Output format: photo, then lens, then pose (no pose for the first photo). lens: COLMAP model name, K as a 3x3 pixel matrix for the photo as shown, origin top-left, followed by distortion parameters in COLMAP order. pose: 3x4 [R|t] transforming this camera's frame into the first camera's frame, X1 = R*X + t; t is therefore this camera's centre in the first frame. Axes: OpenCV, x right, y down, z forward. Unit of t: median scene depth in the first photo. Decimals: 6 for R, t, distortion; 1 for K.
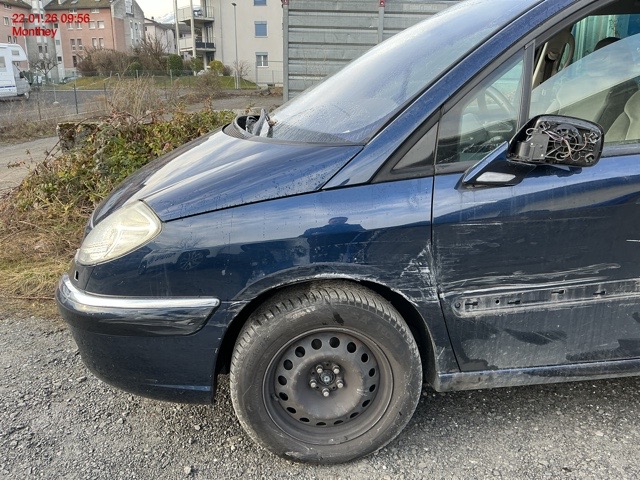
lens RADIAL K [[530.2, 0, 316.0], [0, 530.2, 237.4], [0, 0, 1]] dist [0.055779, -0.067153]
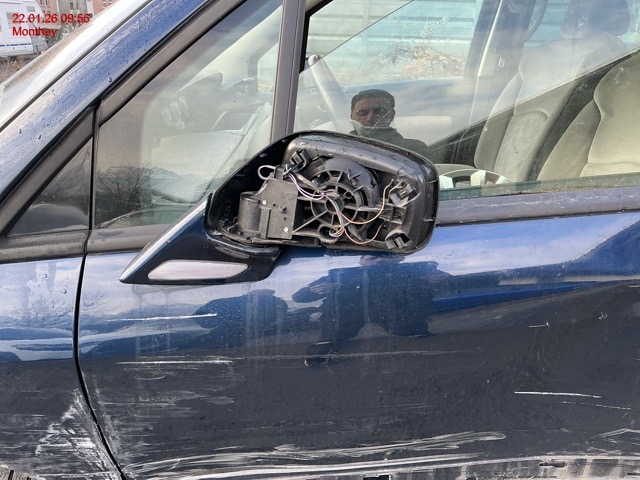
lens RADIAL K [[530.2, 0, 314.7], [0, 530.2, 240.7], [0, 0, 1]] dist [0.055779, -0.067153]
pose [[0.997485, 0.028791, -0.064764, 0.439853], [-0.023860, 0.996848, 0.075667, -0.164864], [0.066738, -0.073932, 0.995028, 0.536534]]
